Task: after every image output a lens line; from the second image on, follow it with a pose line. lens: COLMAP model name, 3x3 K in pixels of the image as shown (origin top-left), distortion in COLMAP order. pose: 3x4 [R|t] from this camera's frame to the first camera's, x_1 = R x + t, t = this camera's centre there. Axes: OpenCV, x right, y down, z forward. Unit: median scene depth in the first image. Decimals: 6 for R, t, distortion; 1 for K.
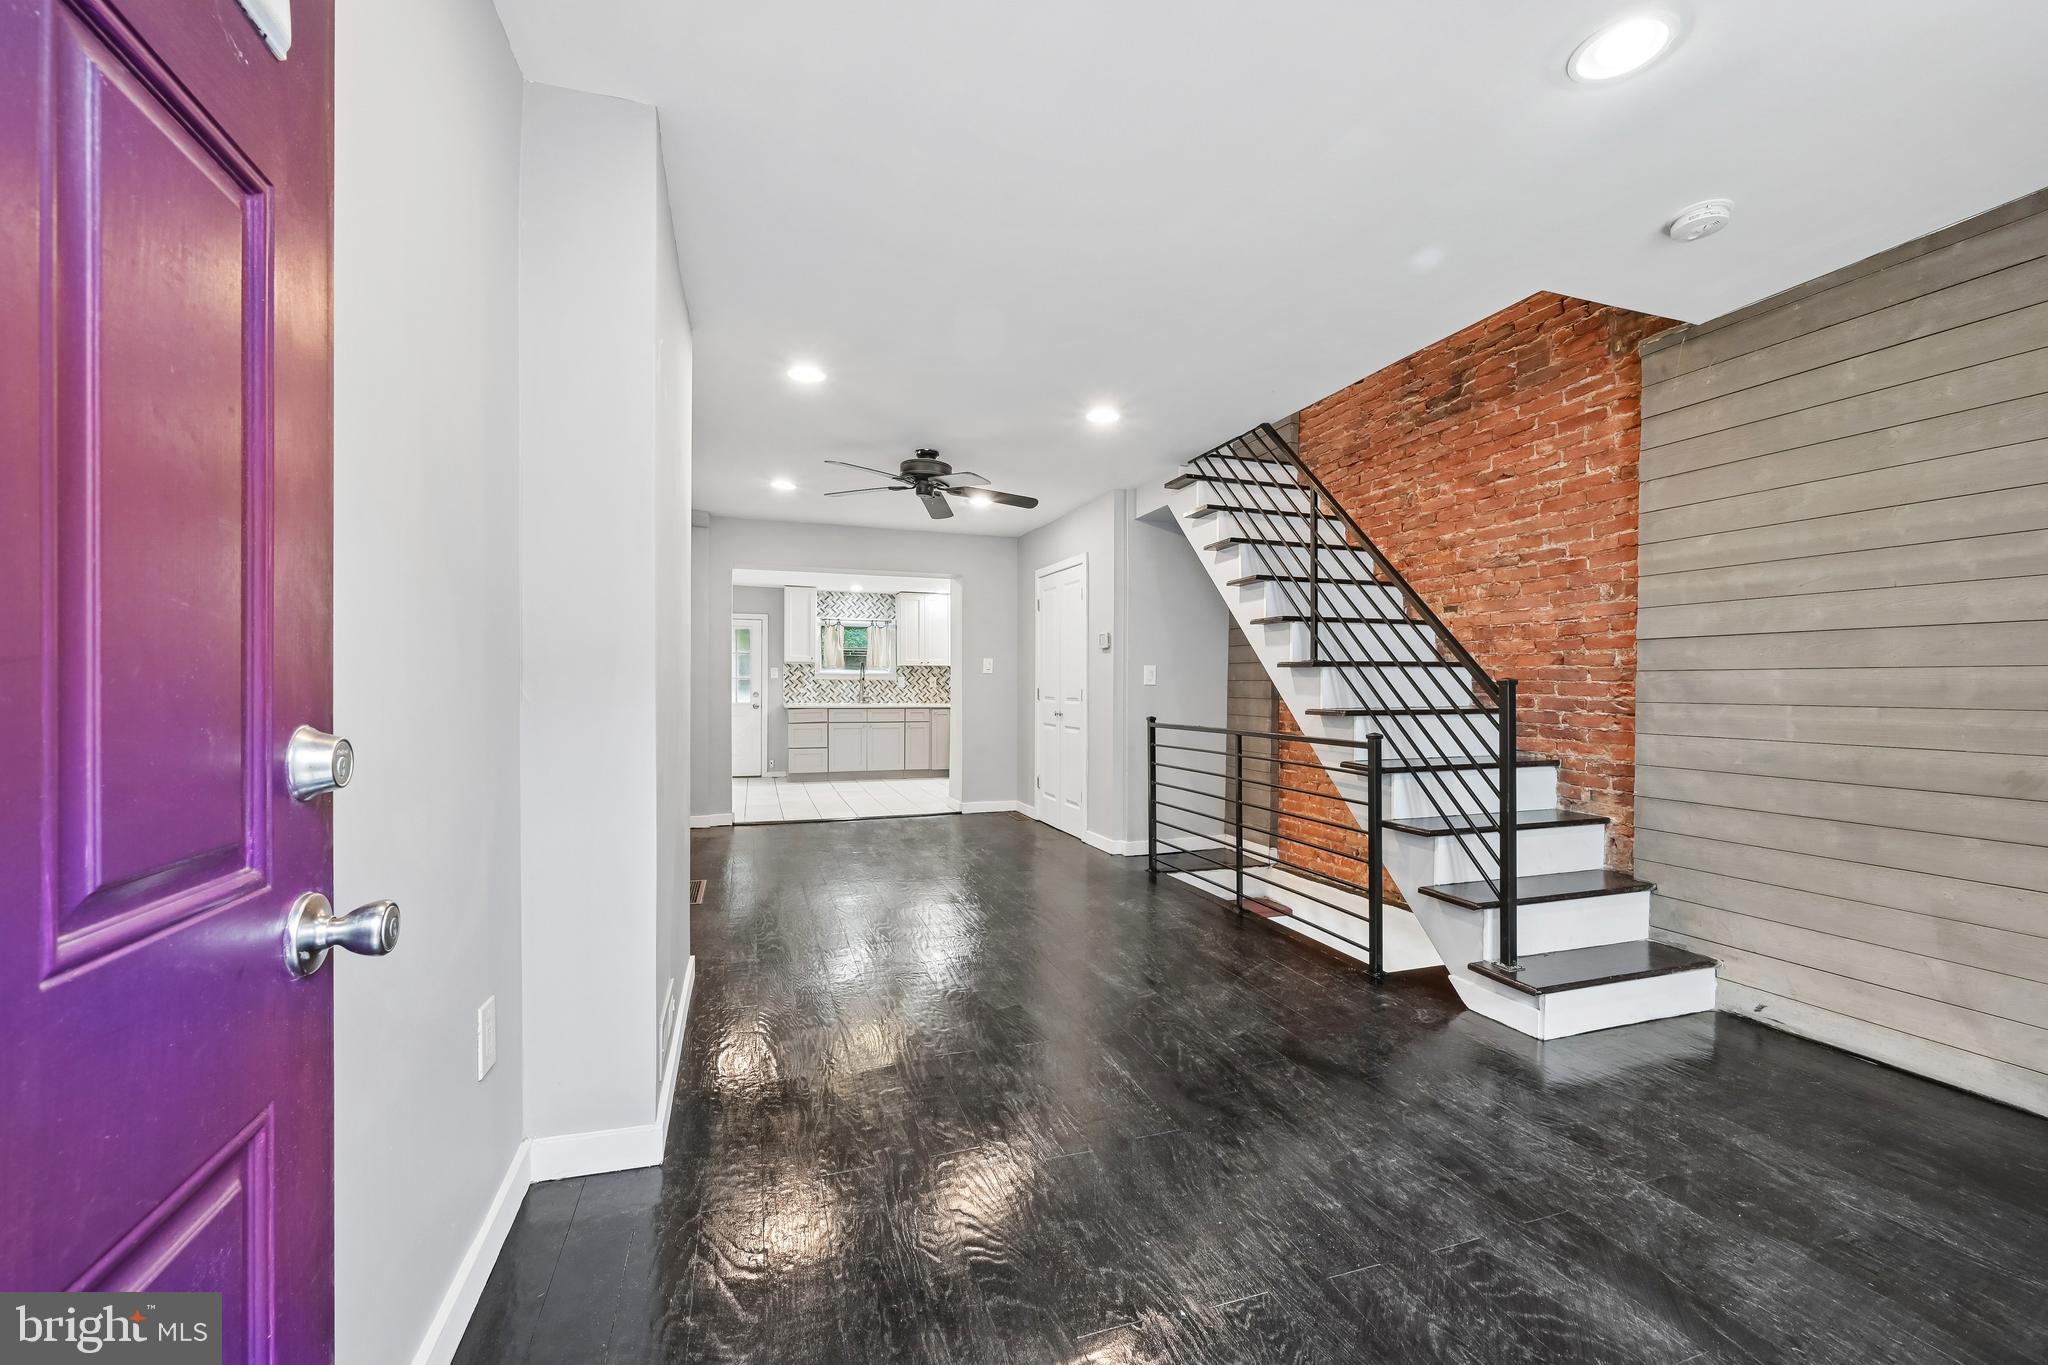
lens RADIAL K [[814.2, 0, 1026.4], [0, 814.2, 686.2], [0, 0, 1]] dist [0.001357, -0.000097]
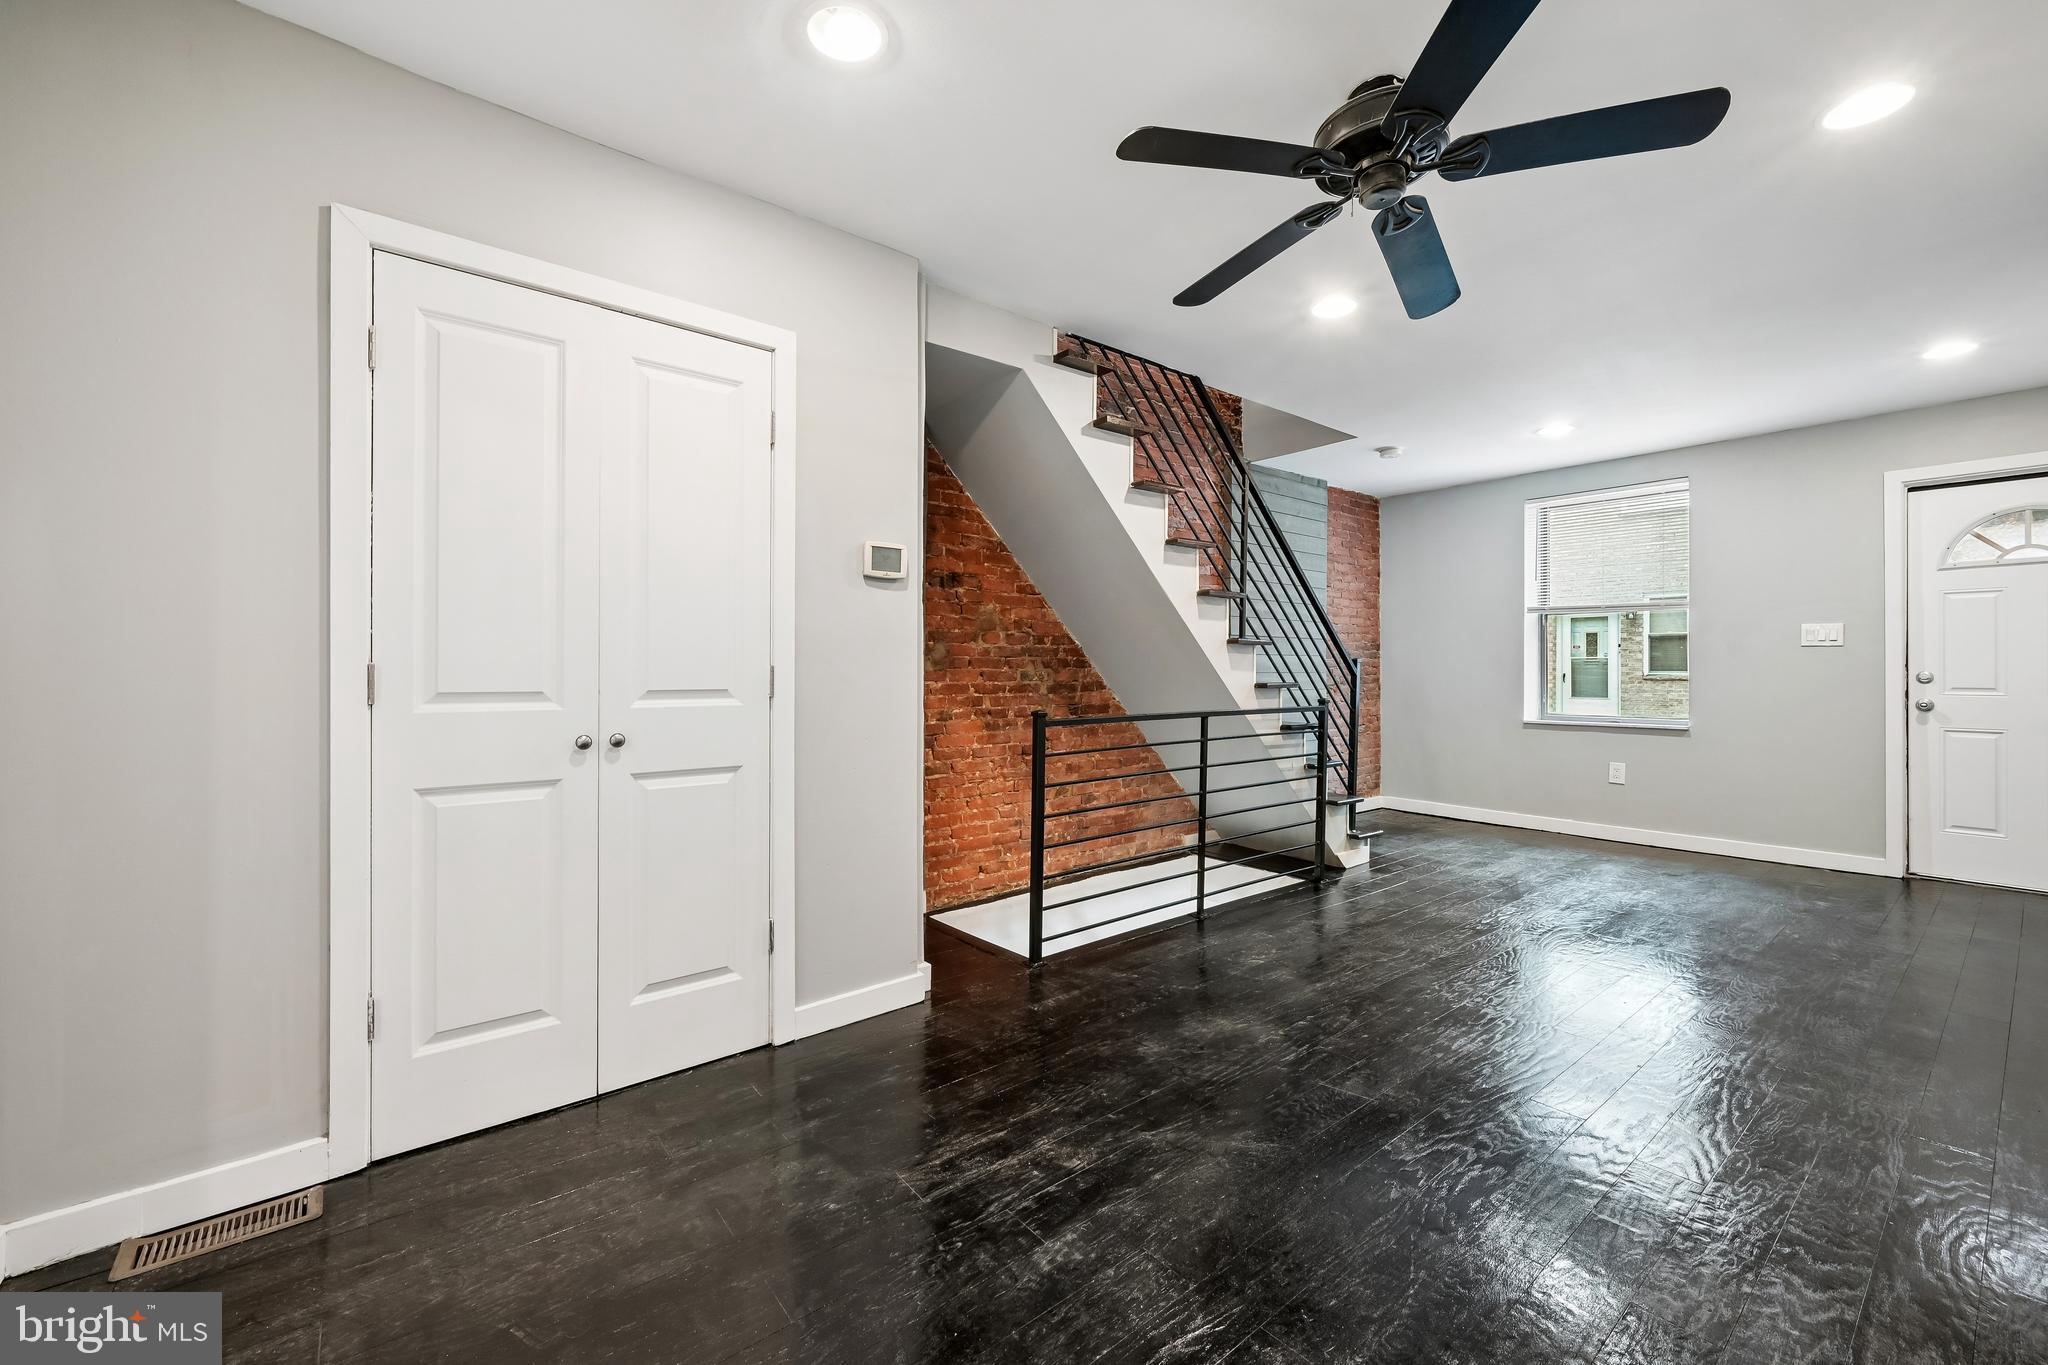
lens RADIAL K [[814.2, 0, 1037.4], [0, 814.2, 669.4], [0, 0, 1]] dist [0.001357, -0.000097]
pose [[-0.342302, -0.006566, 0.939567, -0.558993], [-0.002977, 0.999978, 0.005904, 0.003930], [-0.939585, -0.000777, -0.342314, 1.610274]]
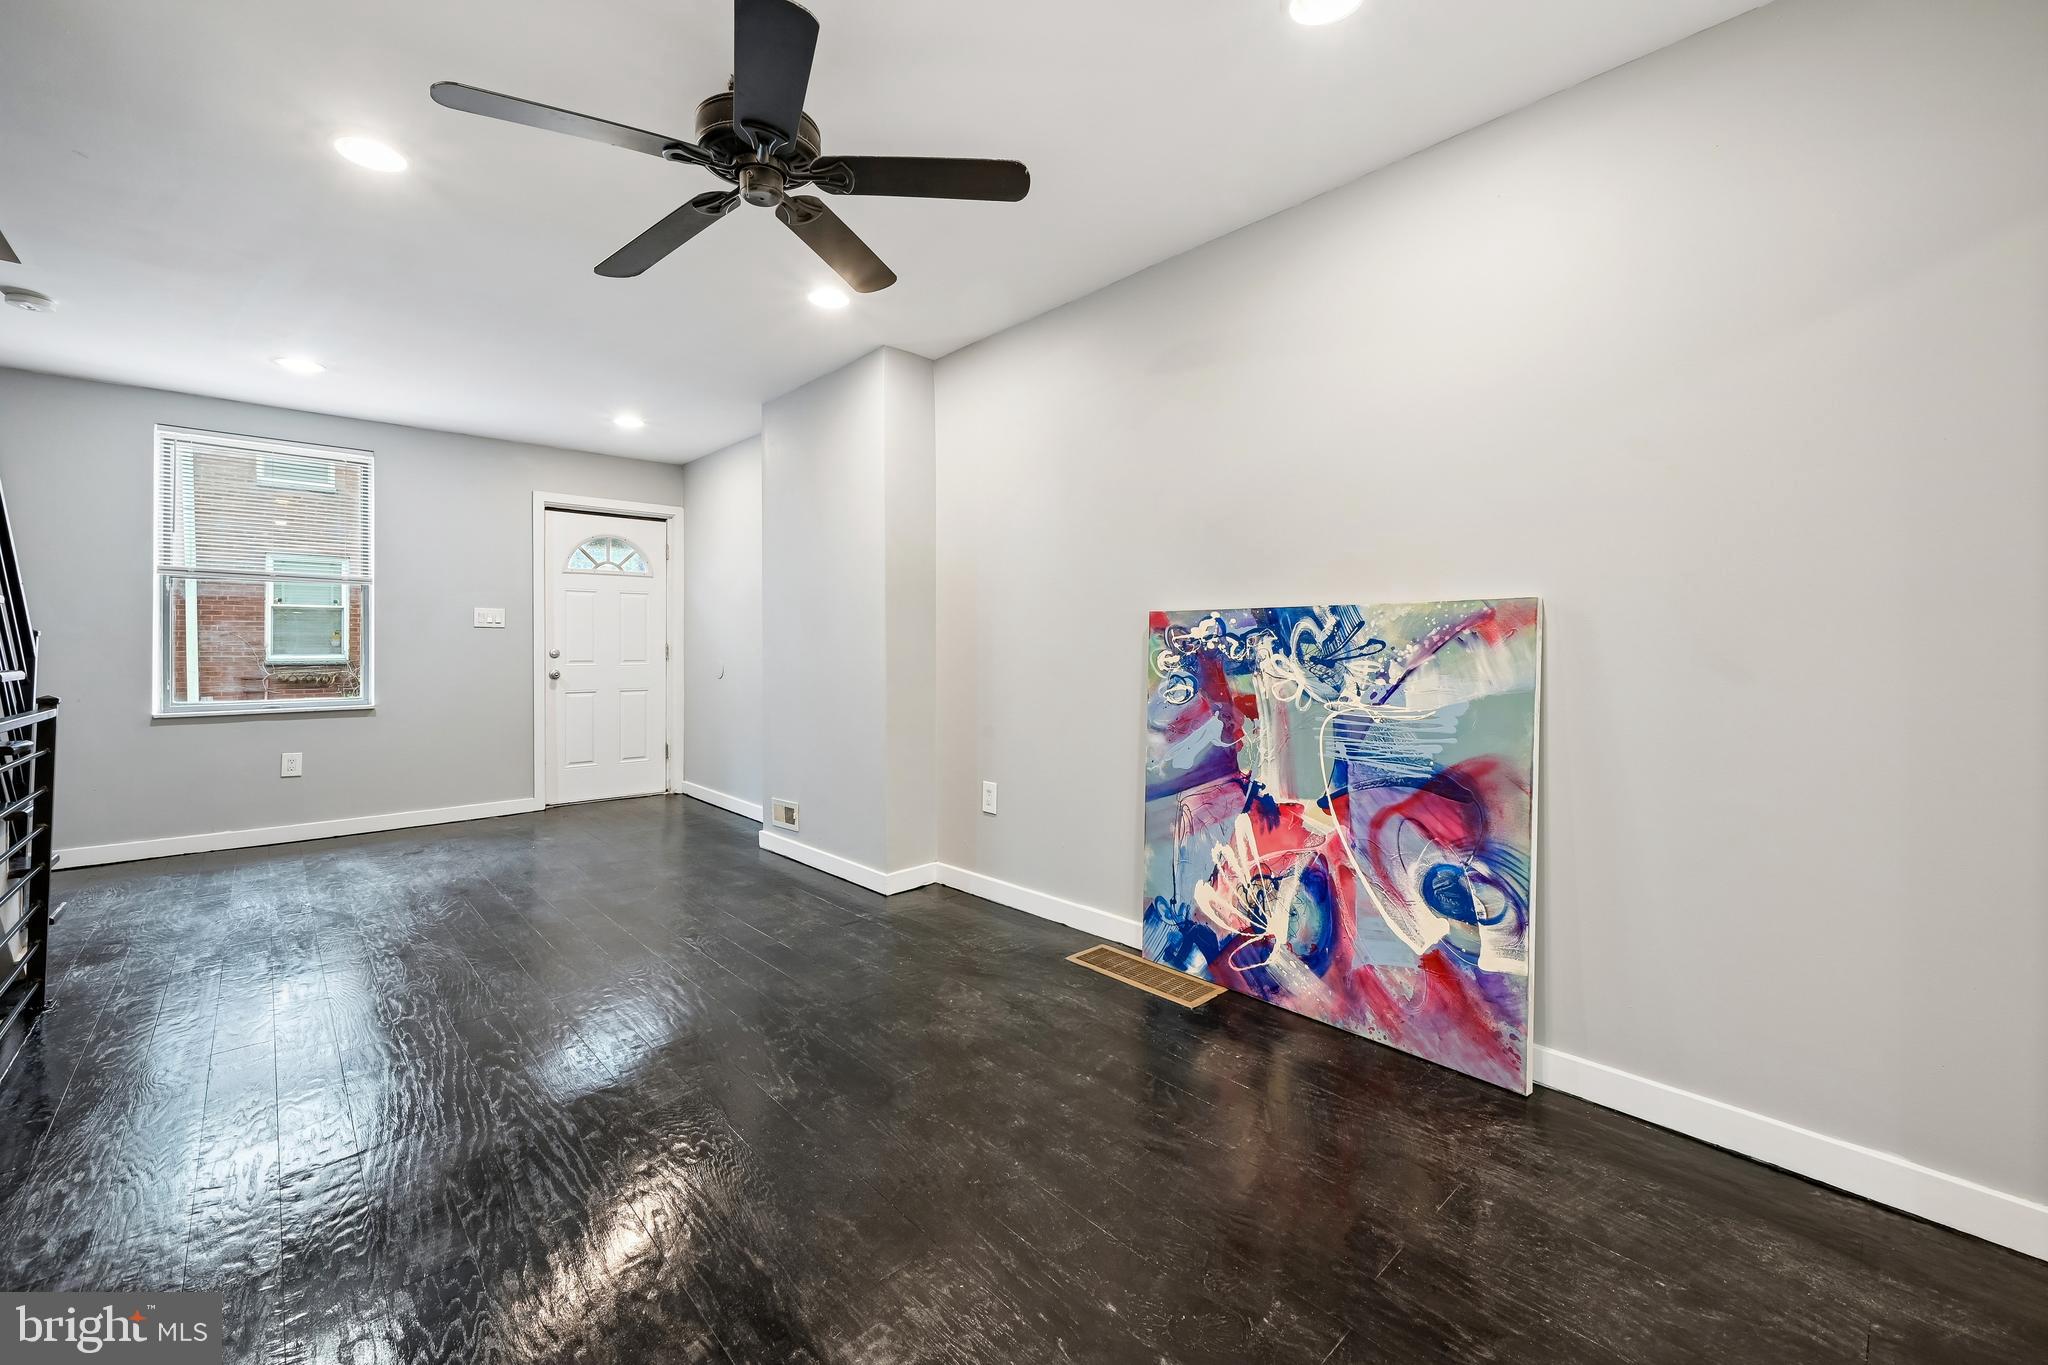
lens RADIAL K [[814.2, 0, 1047.4], [0, 814.2, 647.2], [0, 0, 1]] dist [0.001357, -0.000097]
pose [[-0.907383, -0.007982, -0.420228, -0.103629], [-0.006429, 0.999966, -0.005113, 0.008103], [0.420255, -0.001938, -0.907404, 1.791533]]
